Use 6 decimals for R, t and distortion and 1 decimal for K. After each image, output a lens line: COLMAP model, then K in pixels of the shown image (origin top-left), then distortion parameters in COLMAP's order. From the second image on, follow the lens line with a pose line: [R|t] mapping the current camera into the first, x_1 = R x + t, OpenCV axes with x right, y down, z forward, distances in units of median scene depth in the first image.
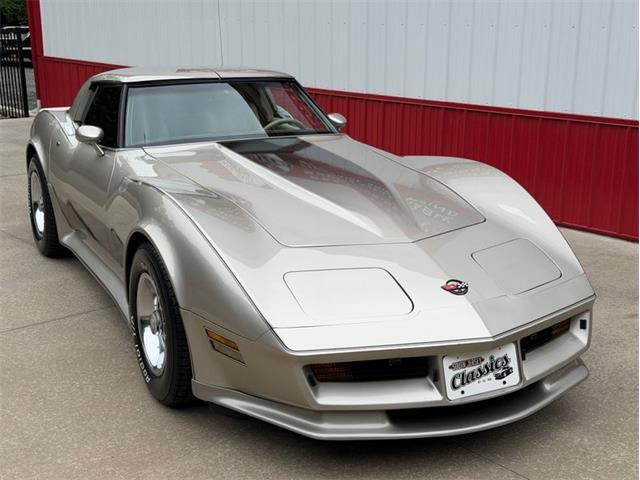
lens RADIAL K [[879.9, 0, 331.7], [0, 879.9, 239.6], [0, 0, 1]] dist [0.127720, 0.029788]
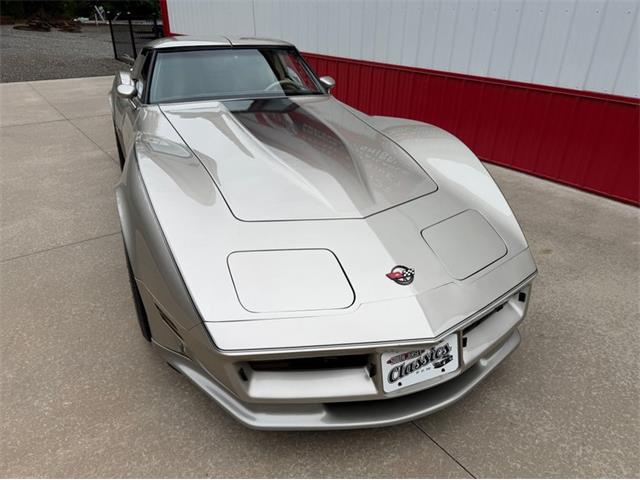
lens RADIAL K [[447.0, 0, 320.0], [0, 447.0, 242.5], [0, 0, 1]] dist [0.041627, -0.041778]
pose [[0.996895, 0.045496, -0.064274, 0.080753], [-0.030159, 0.974565, 0.222066, -0.087850], [0.072743, -0.219438, 0.972911, 0.518371]]
